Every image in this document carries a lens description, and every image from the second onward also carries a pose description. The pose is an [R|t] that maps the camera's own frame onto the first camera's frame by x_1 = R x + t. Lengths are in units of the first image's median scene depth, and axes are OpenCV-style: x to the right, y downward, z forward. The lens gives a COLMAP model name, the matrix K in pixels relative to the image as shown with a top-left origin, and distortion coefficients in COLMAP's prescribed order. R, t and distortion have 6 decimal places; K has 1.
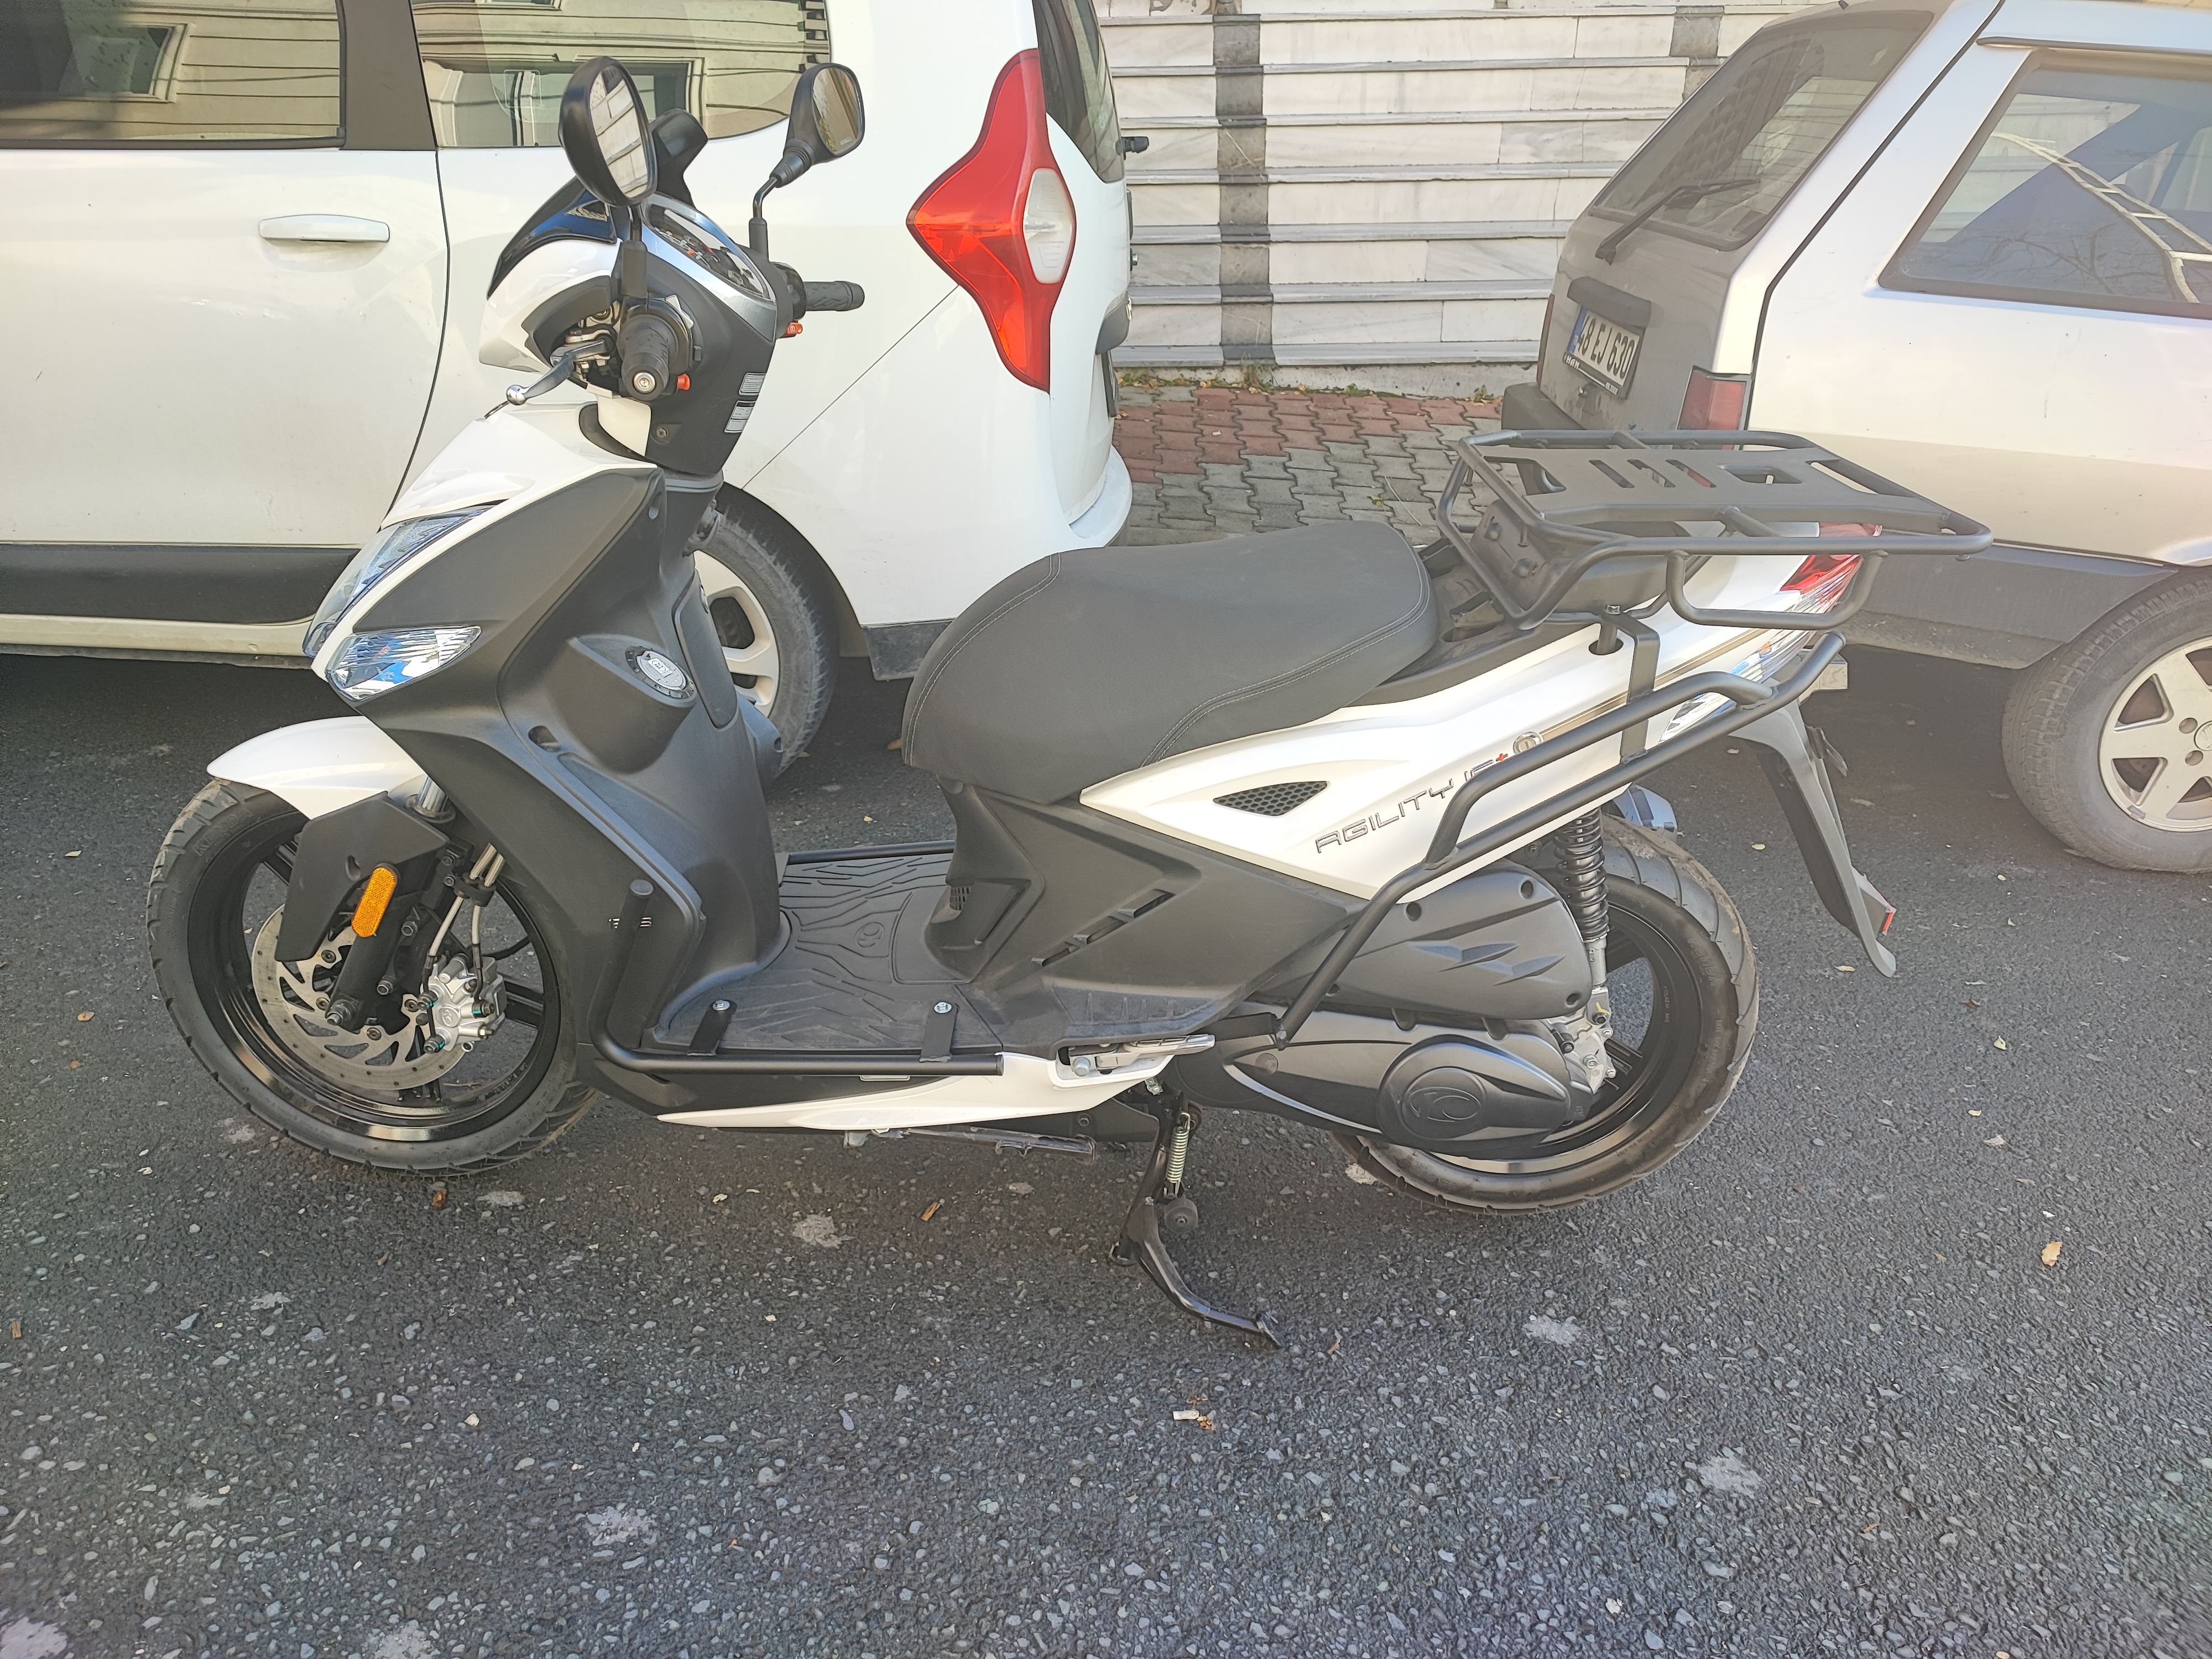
lens RADIAL K [[1611.8, 0, 1110.3], [0, 1611.8, 815.4], [0, 0, 1]] dist [0.045932, -0.057086]
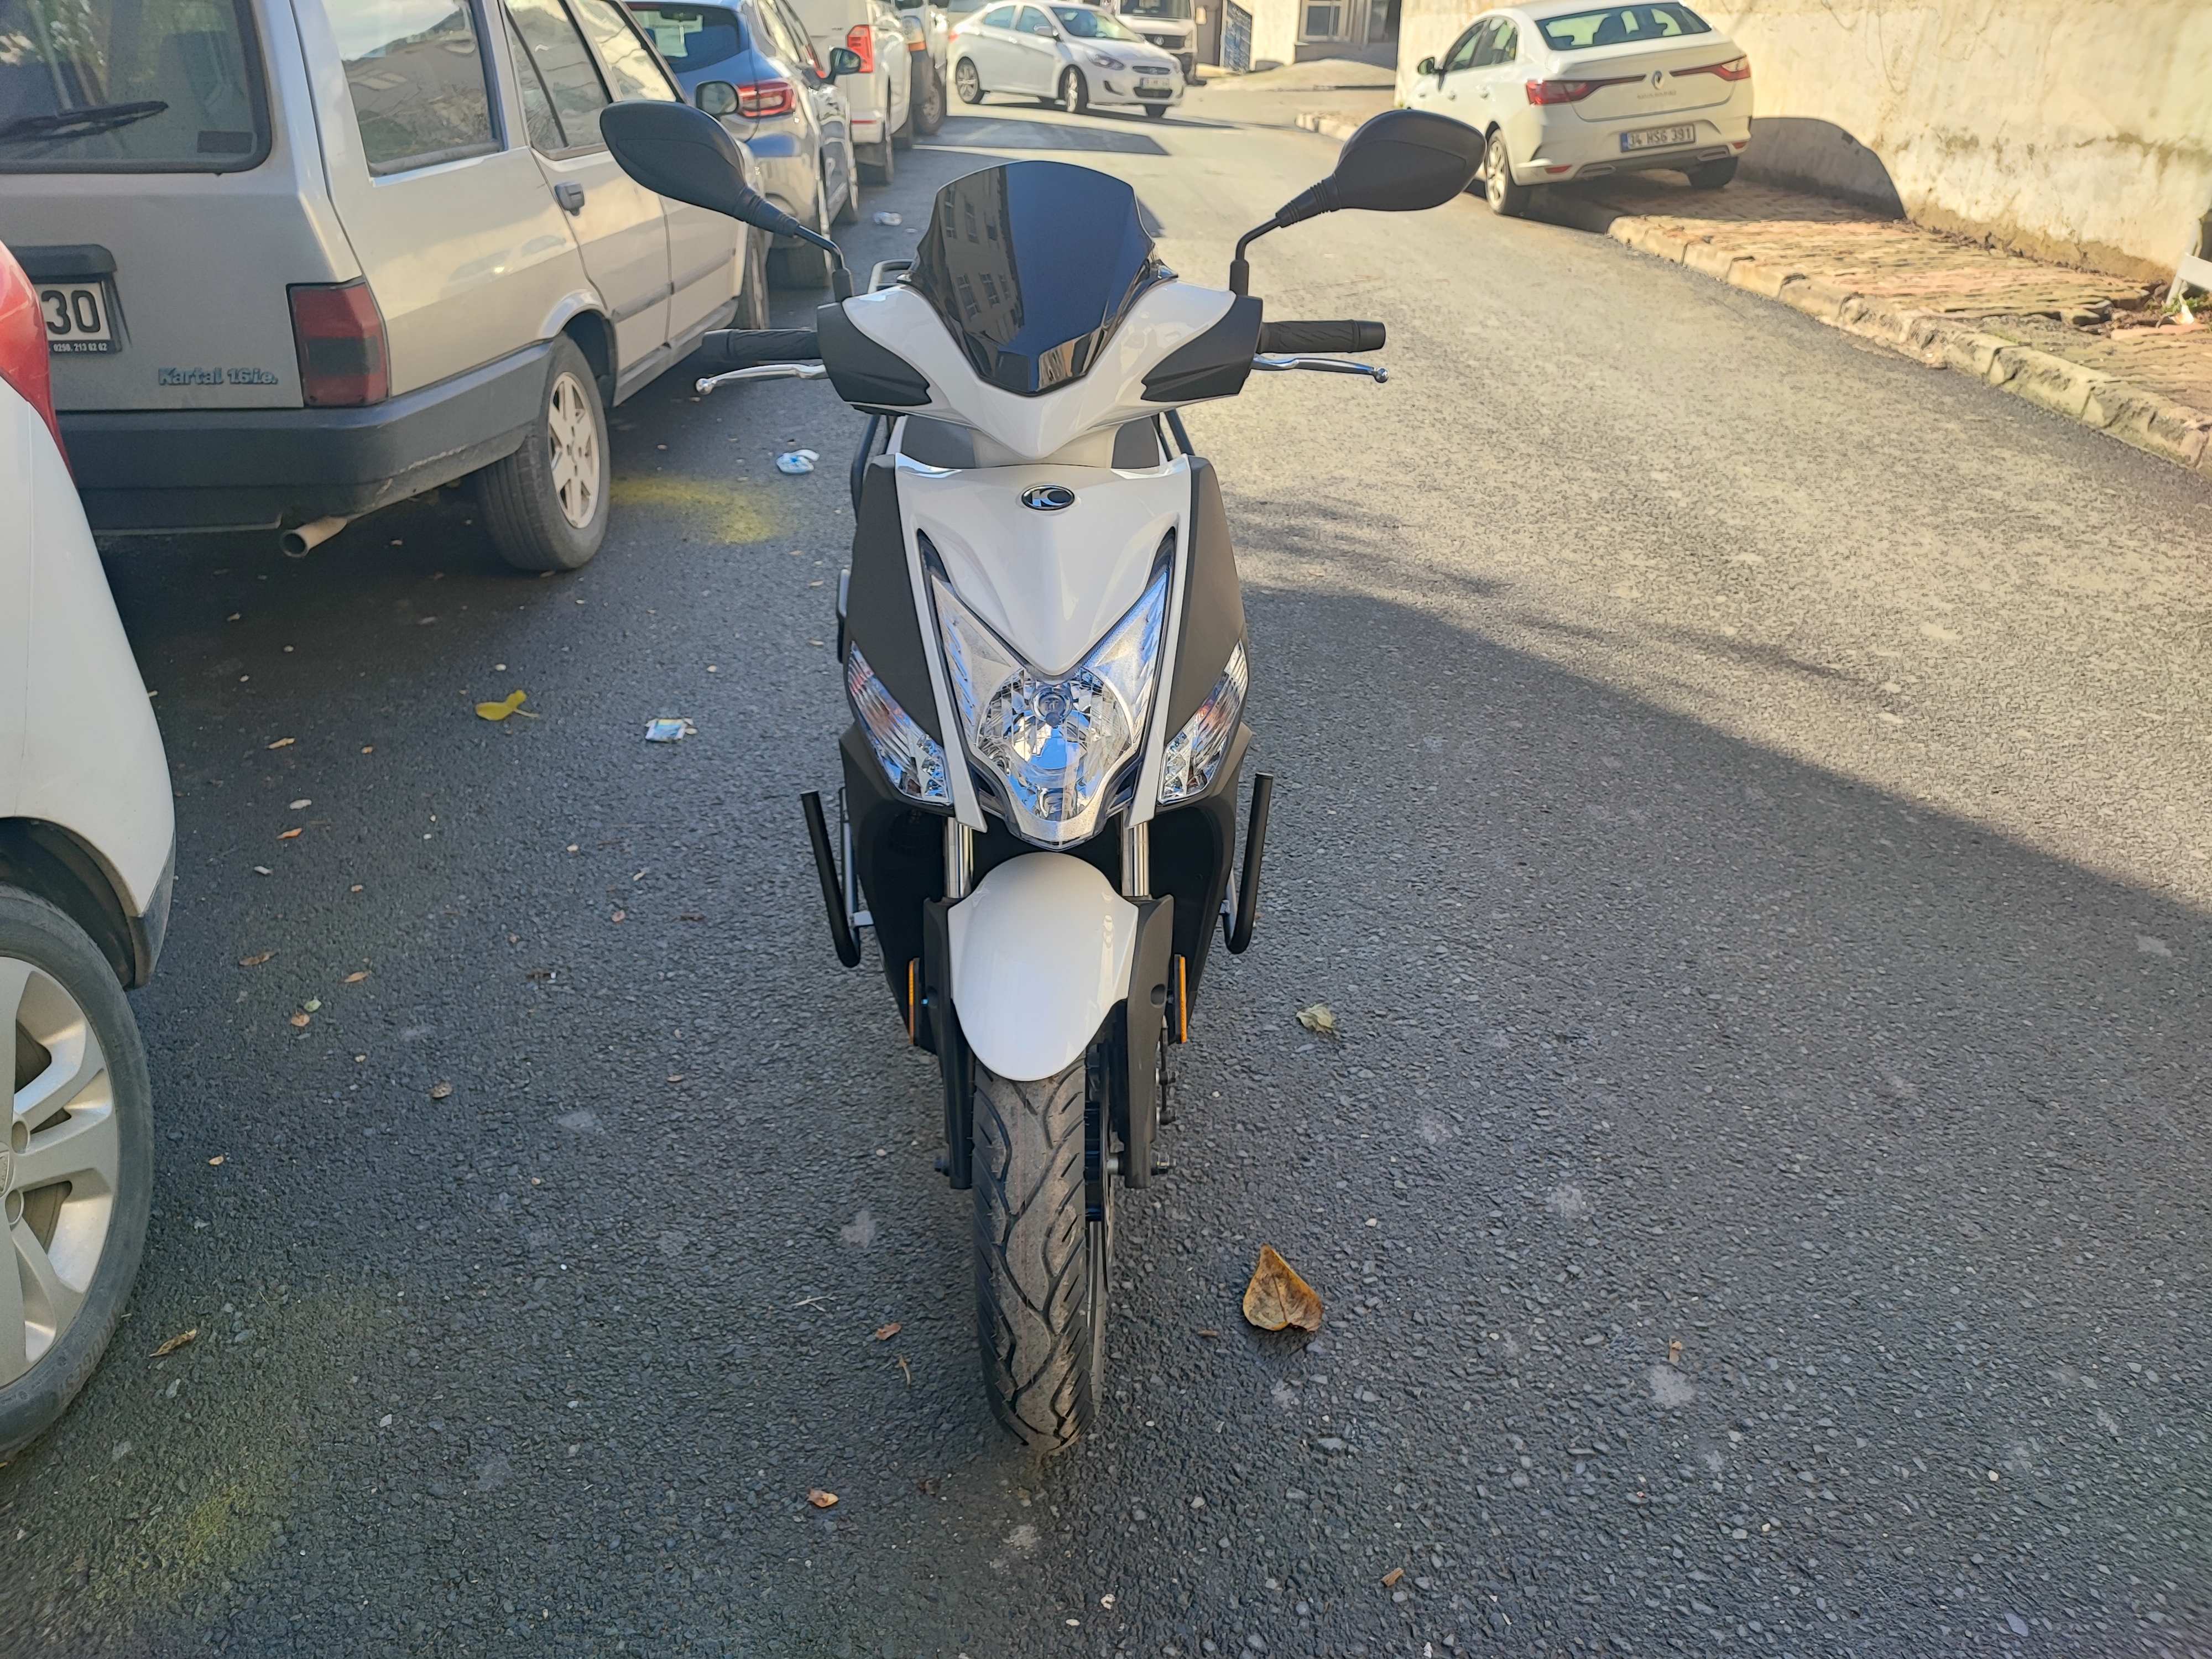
lens RADIAL K [[1611.8, 0, 1102.0], [0, 1611.8, 826.2], [0, 0, 1]] dist [0.045932, -0.057086]
pose [[-0.056047, -0.517784, 0.853674, -1.152155], [0.407244, 0.768804, 0.493044, -0.497573], [-0.911598, 0.375287, 0.167775, 0.781442]]
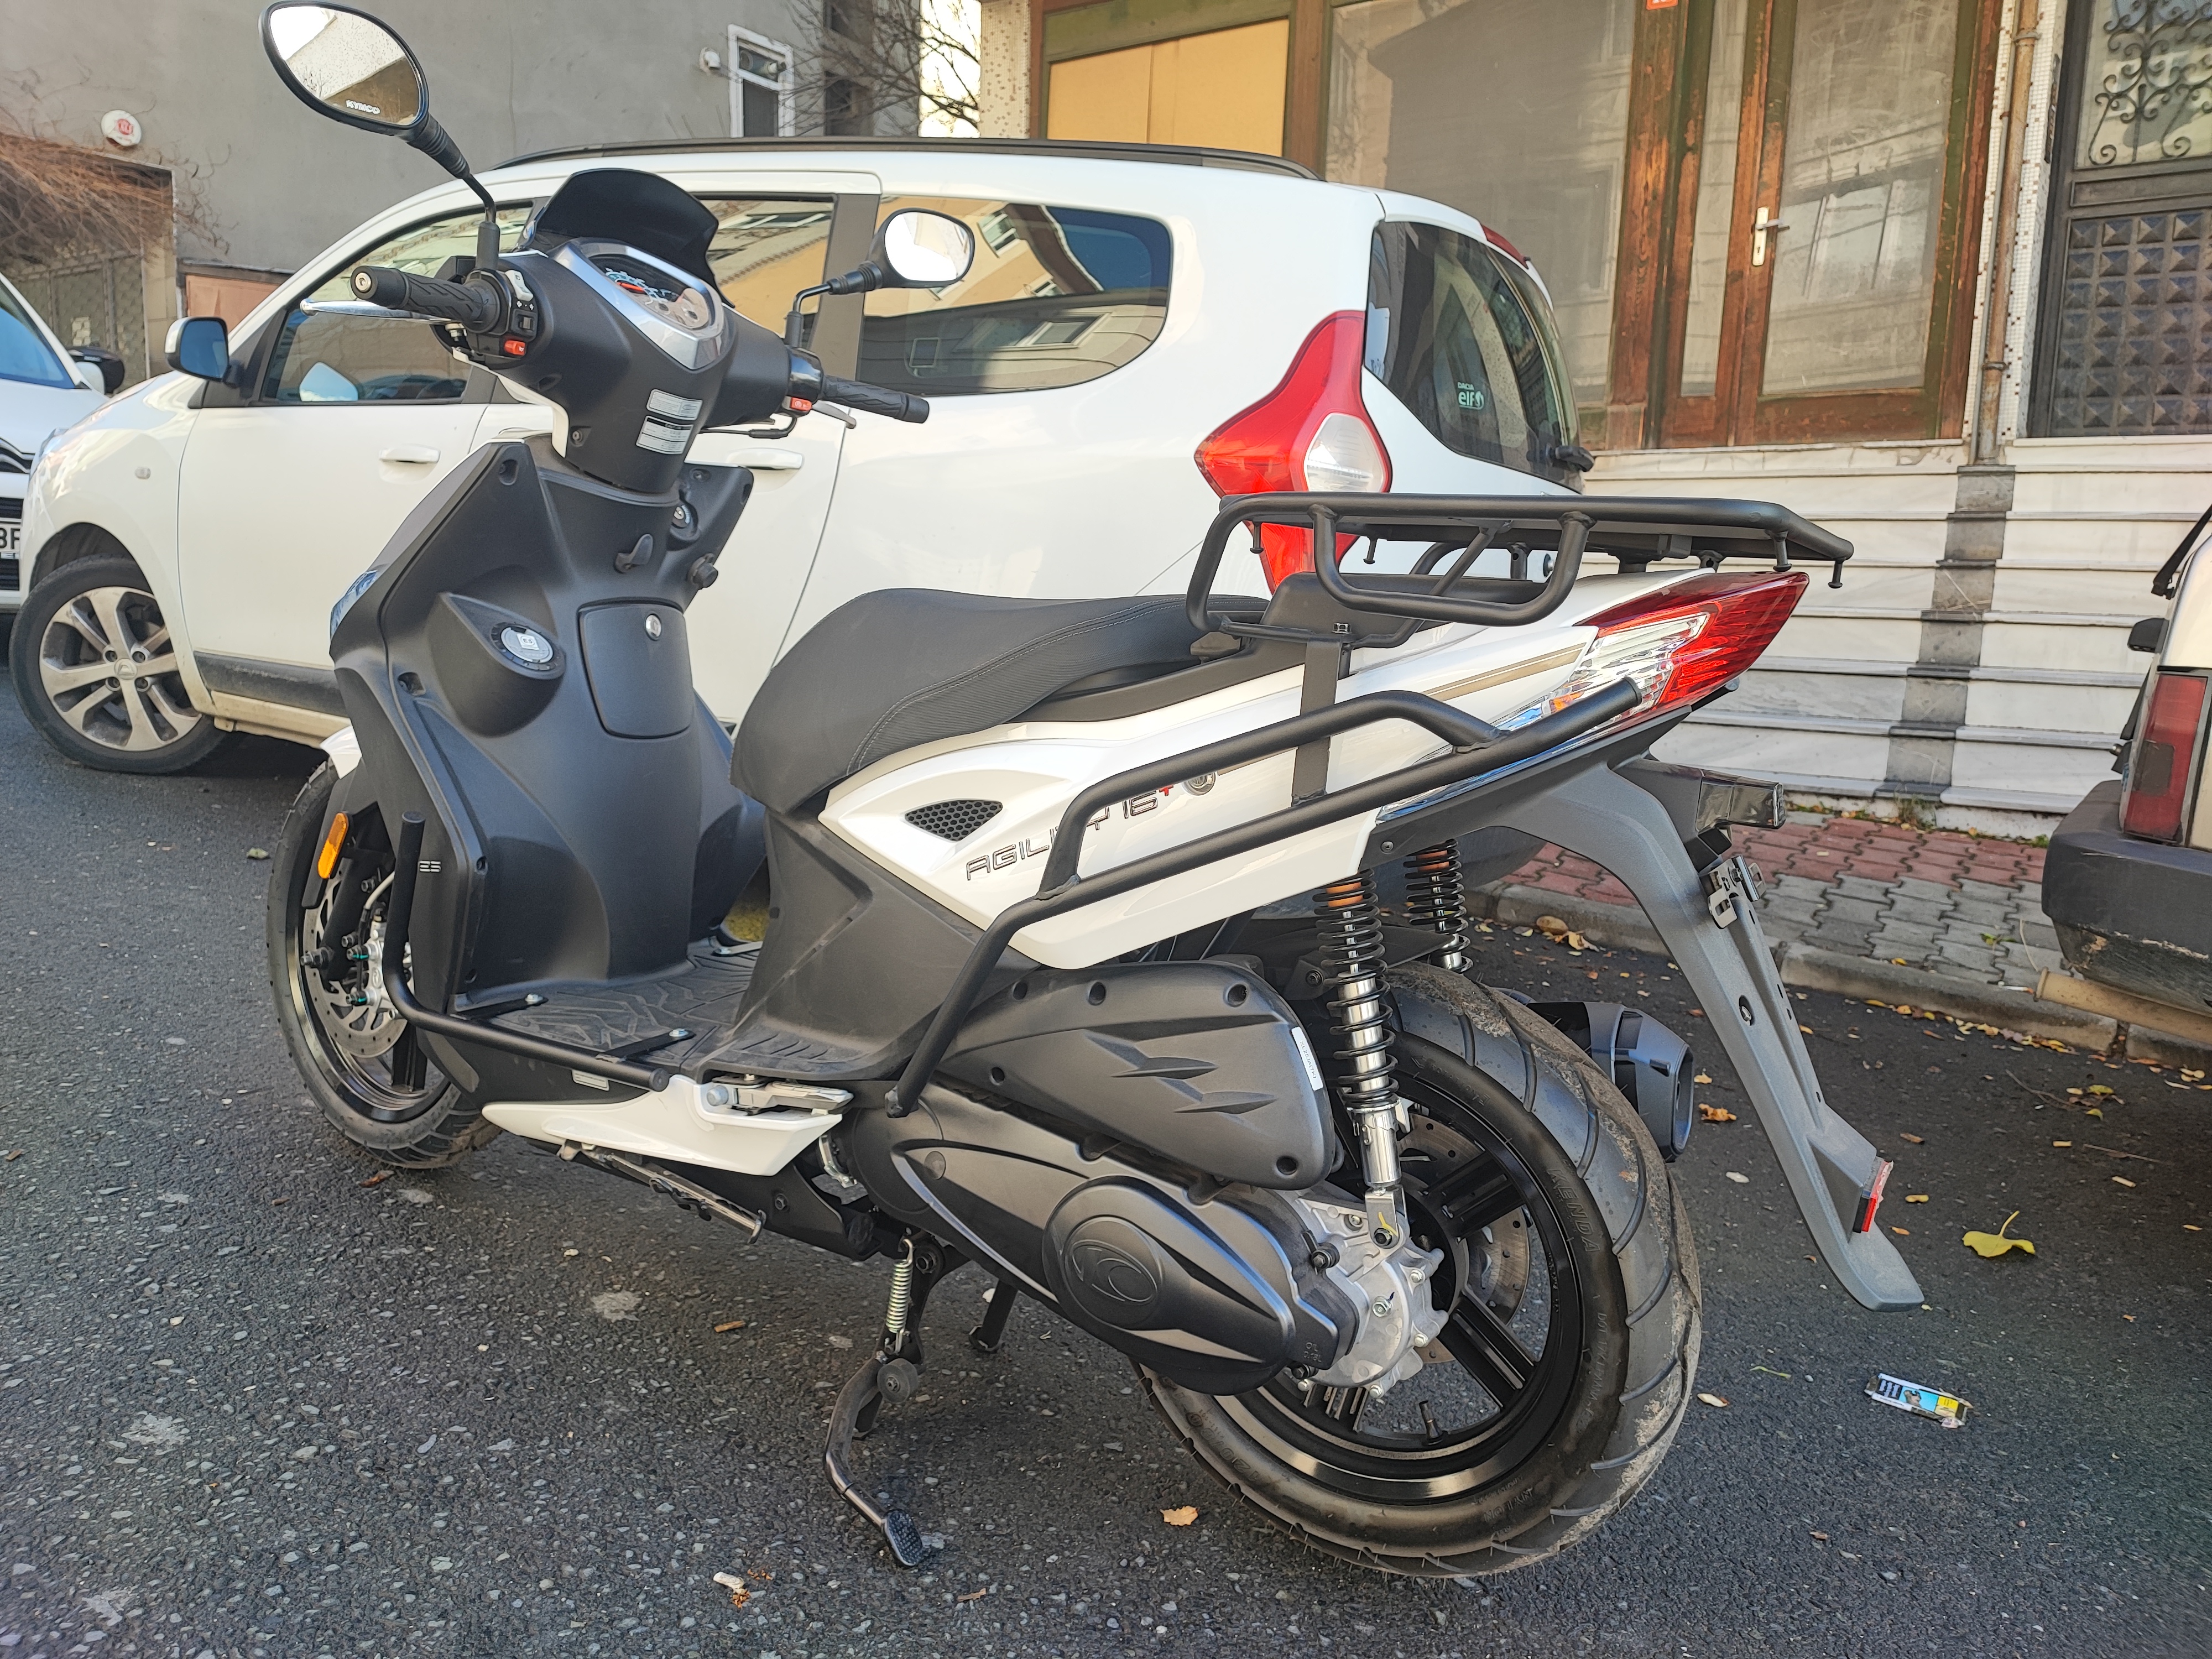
lens RADIAL K [[1611.8, 0, 1112.0], [0, 1611.8, 829.5], [0, 0, 1]] dist [0.045932, -0.057086]
pose [[0.857110, 0.115969, -0.501910, 0.527371], [-0.258815, 0.939372, -0.224932, 0.144819], [0.445396, 0.322693, 0.835160, 0.279909]]
